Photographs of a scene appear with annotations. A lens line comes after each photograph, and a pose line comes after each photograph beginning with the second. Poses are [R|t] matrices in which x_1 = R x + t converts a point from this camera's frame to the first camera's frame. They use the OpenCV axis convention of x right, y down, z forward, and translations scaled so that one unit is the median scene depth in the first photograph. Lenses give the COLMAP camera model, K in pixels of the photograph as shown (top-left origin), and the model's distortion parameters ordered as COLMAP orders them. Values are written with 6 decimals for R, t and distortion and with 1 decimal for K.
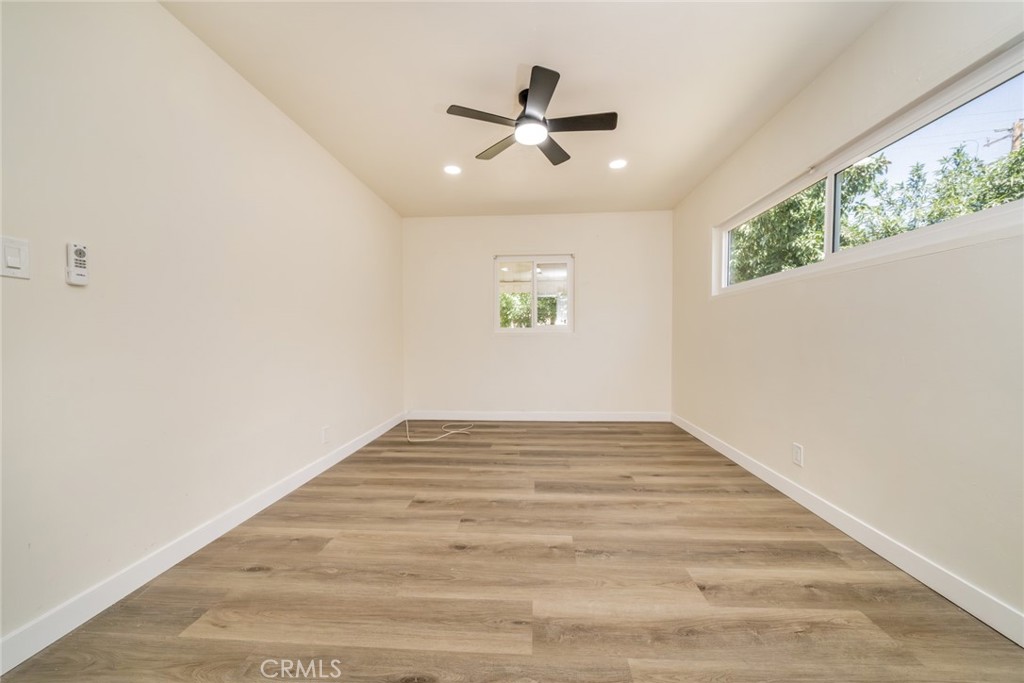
lens RADIAL K [[349.6, 0, 522.2], [0, 349.6, 342.0], [0, 0, 1]] dist [-0.008535, 0.000032]
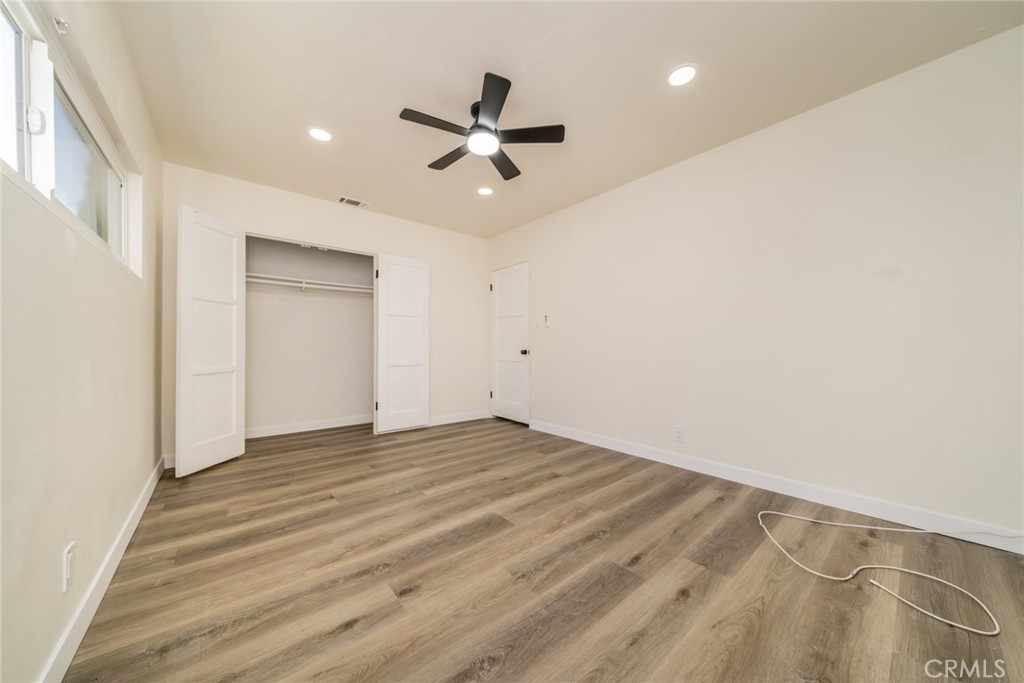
lens RADIAL K [[349.6, 0, 509.7], [0, 349.6, 346.7], [0, 0, 1]] dist [-0.008535, 0.000032]
pose [[-0.739498, 0.004677, -0.673142, 0.673361], [-0.006440, 0.999881, 0.014022, -0.010678], [0.673128, 0.014704, -0.739380, 1.860710]]
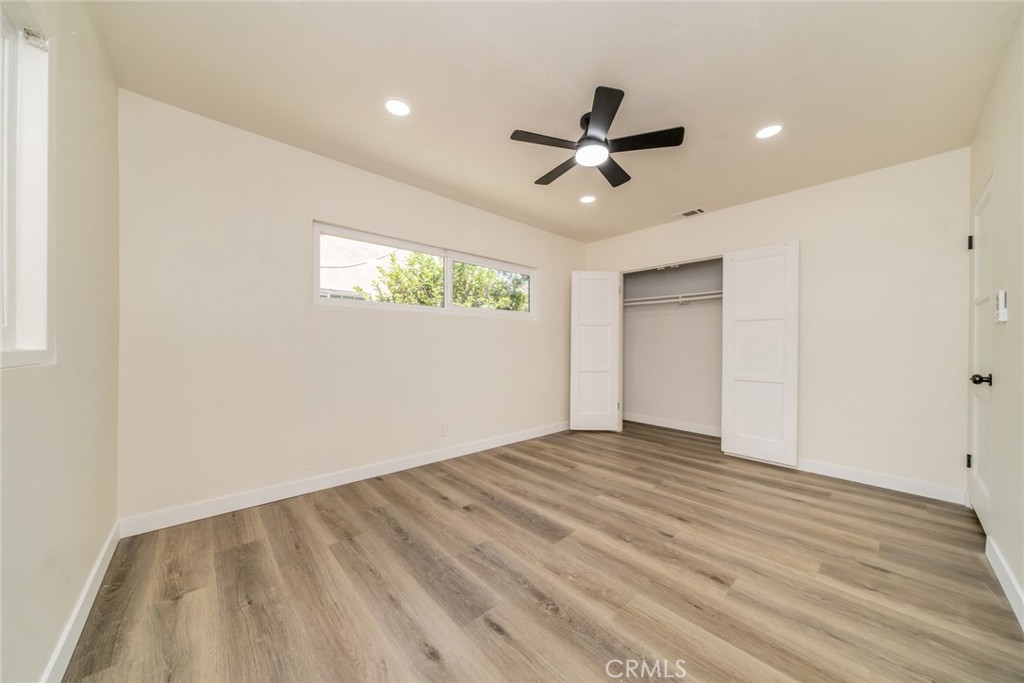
lens RADIAL K [[349.6, 0, 512.3], [0, 349.6, 340.8], [0, 0, 1]] dist [-0.008535, 0.000032]
pose [[-0.700080, 0.009046, 0.714007, -0.543087], [0.009572, 0.999949, -0.003284, -0.060052], [-0.714000, 0.004535, -0.700131, 1.913901]]
